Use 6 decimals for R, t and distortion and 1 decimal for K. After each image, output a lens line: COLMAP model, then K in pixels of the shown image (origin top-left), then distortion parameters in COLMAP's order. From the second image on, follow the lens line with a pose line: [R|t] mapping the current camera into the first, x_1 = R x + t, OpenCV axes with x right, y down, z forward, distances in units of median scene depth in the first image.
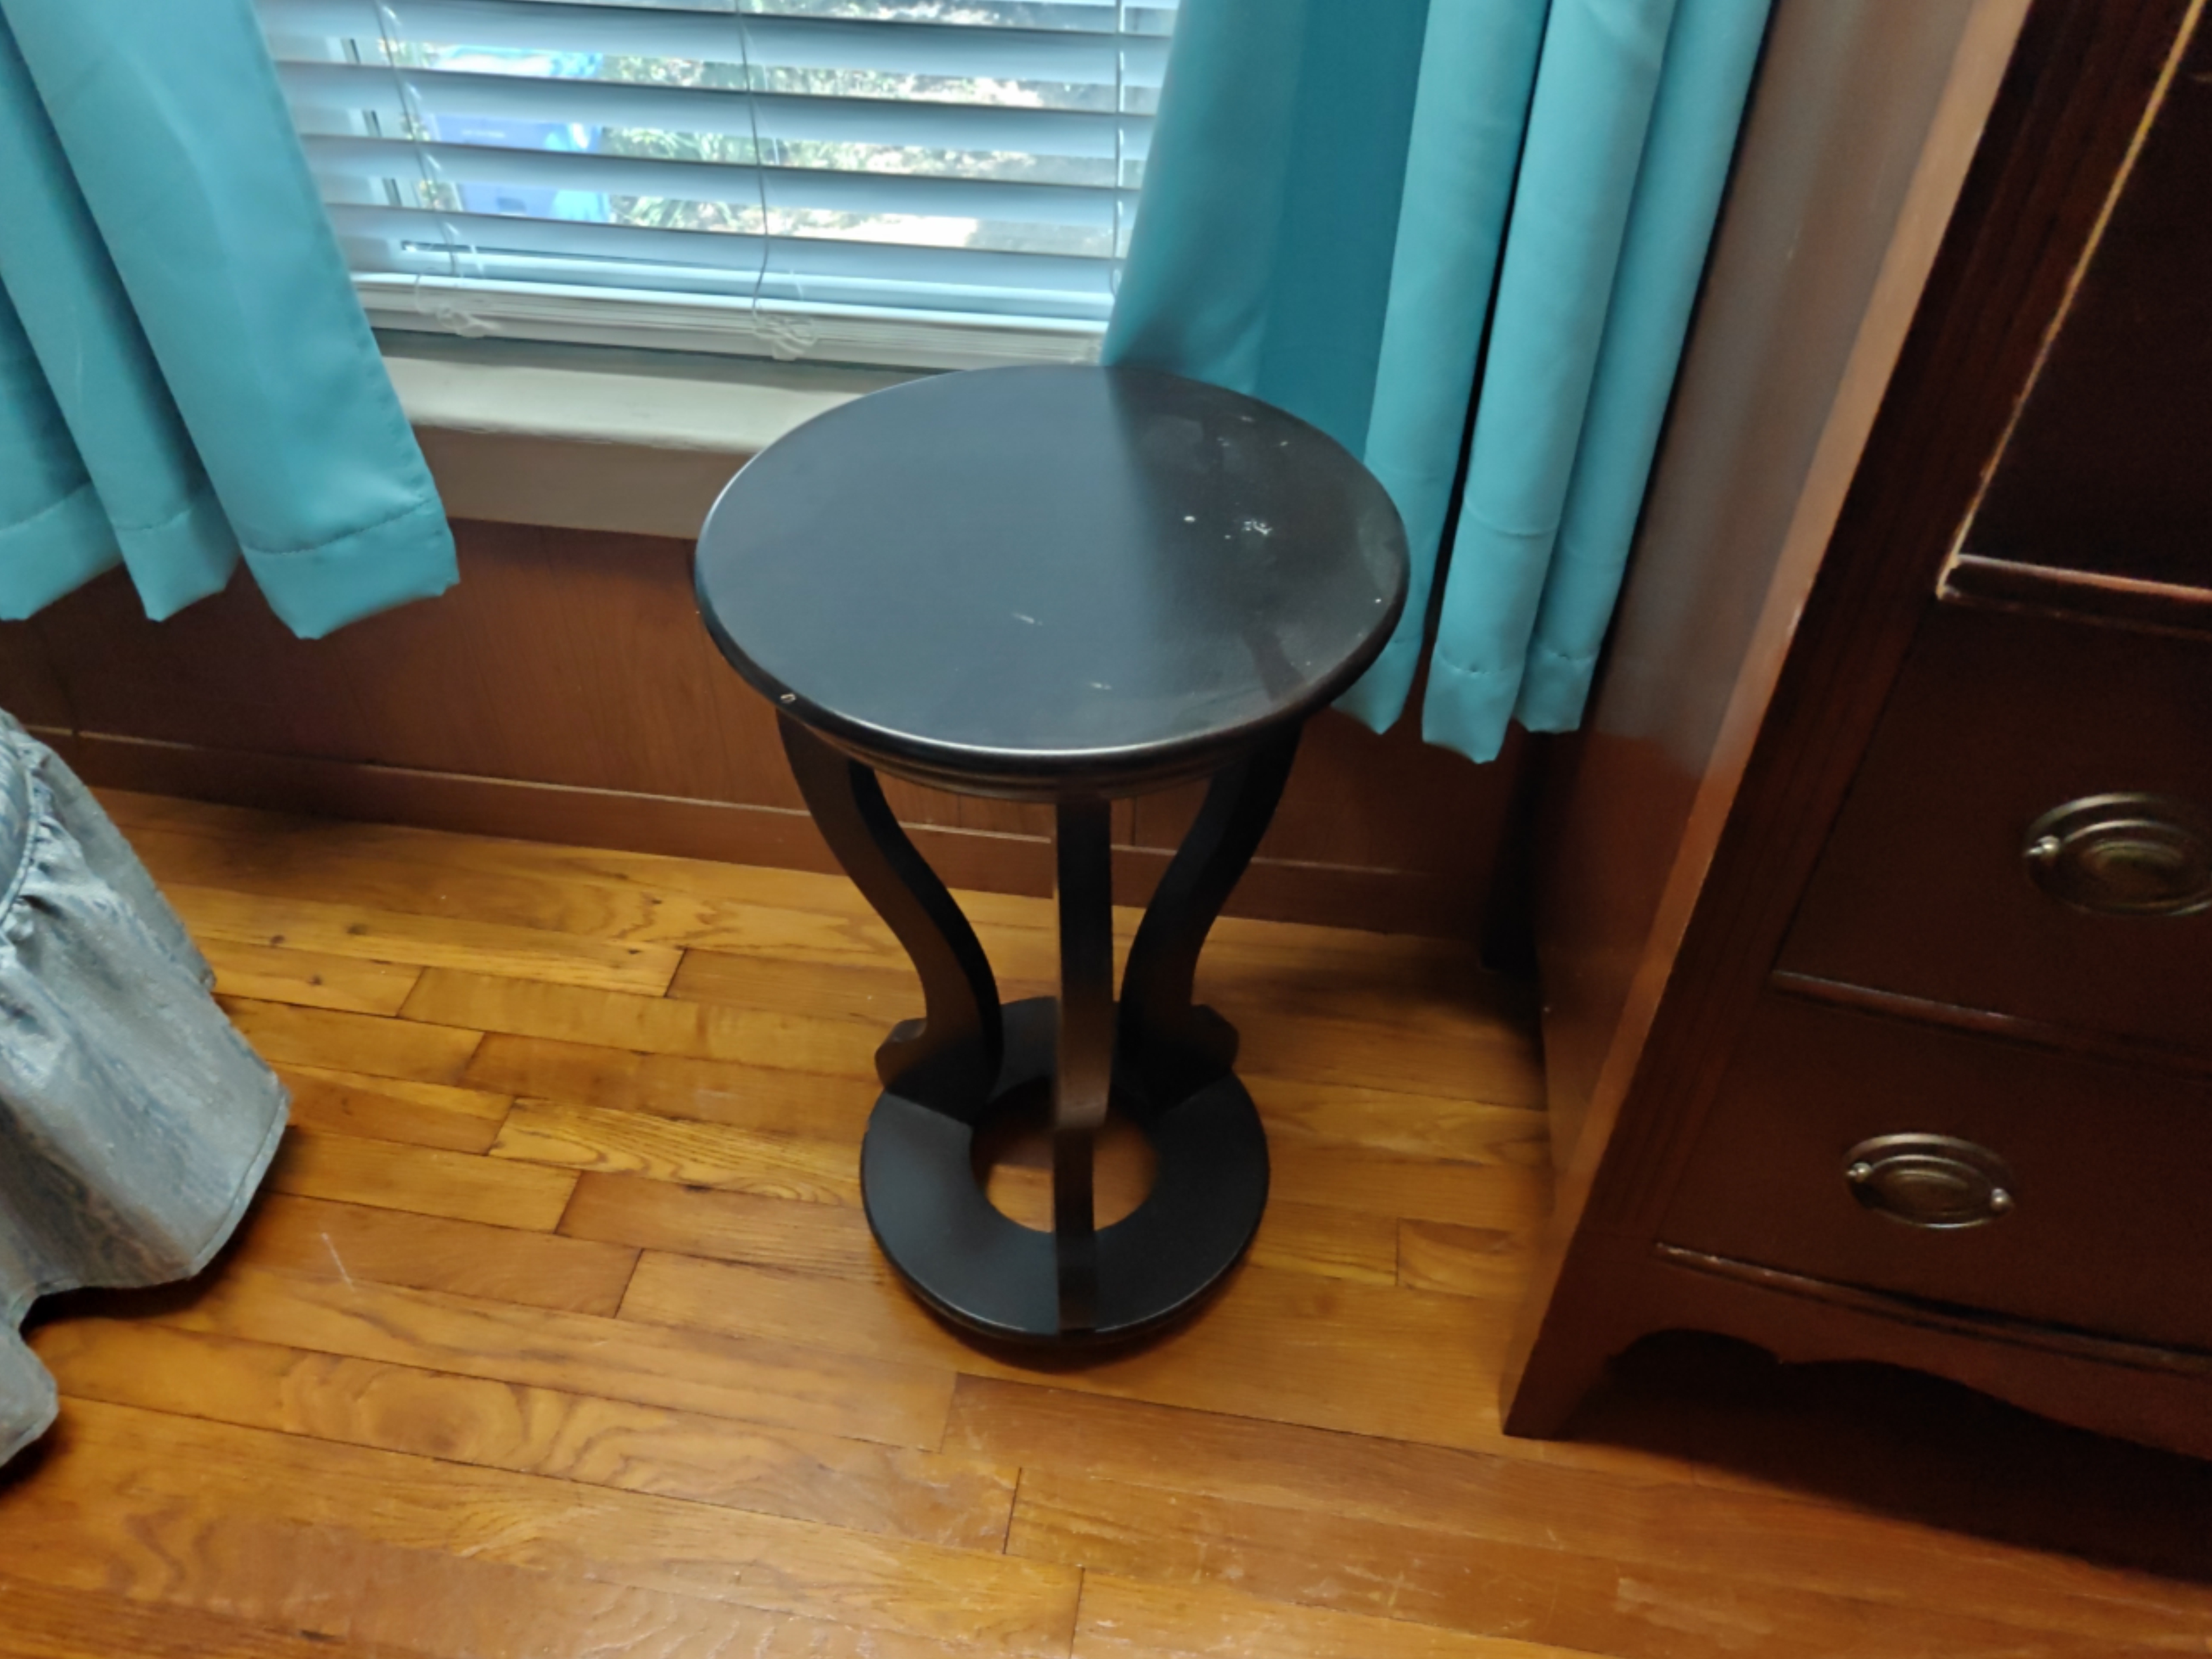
lens RADIAL K [[1574.7, 0, 1103.7], [0, 1574.7, 844.9], [0, 0, 1]] dist [0.009821, -0.005811]
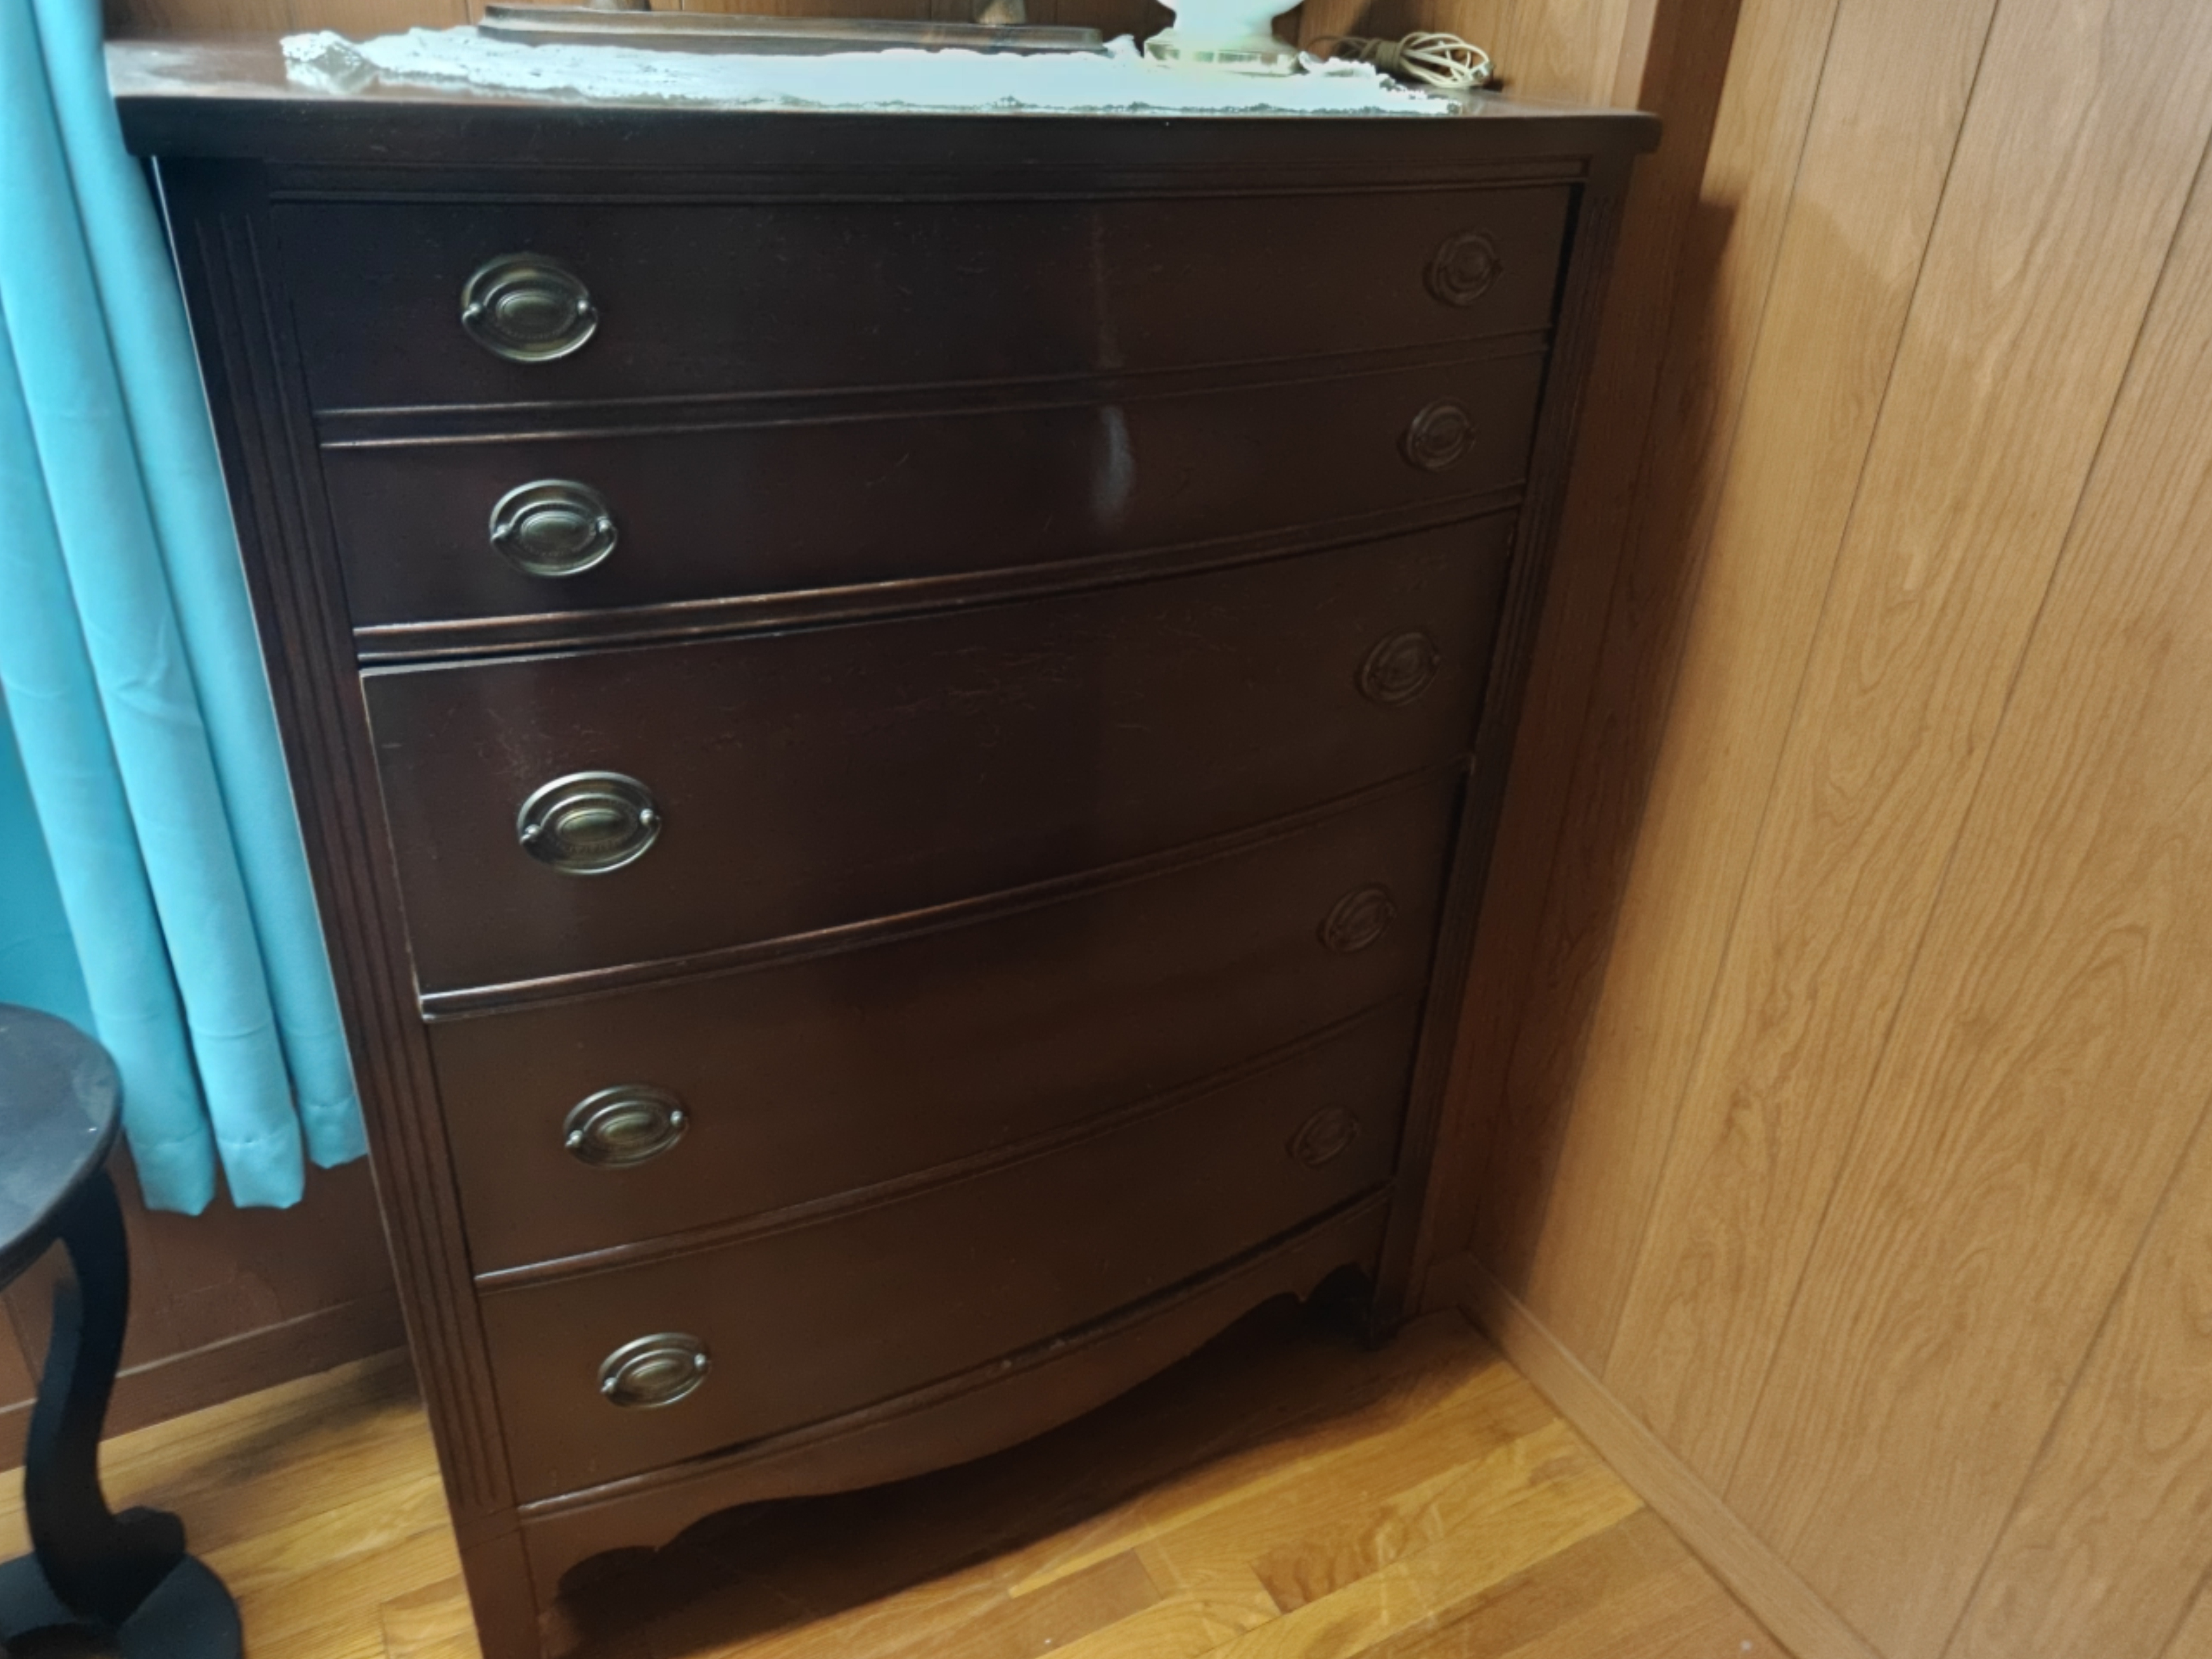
lens RADIAL K [[1574.7, 0, 1106.0], [0, 1574.7, 842.4], [0, 0, 1]] dist [0.009821, -0.005811]
pose [[0.801516, -0.254018, 0.541338, 0.157113], [0.375372, 0.918431, -0.124818, 0.084504], [-0.465476, 0.303247, 0.831489, -0.444775]]
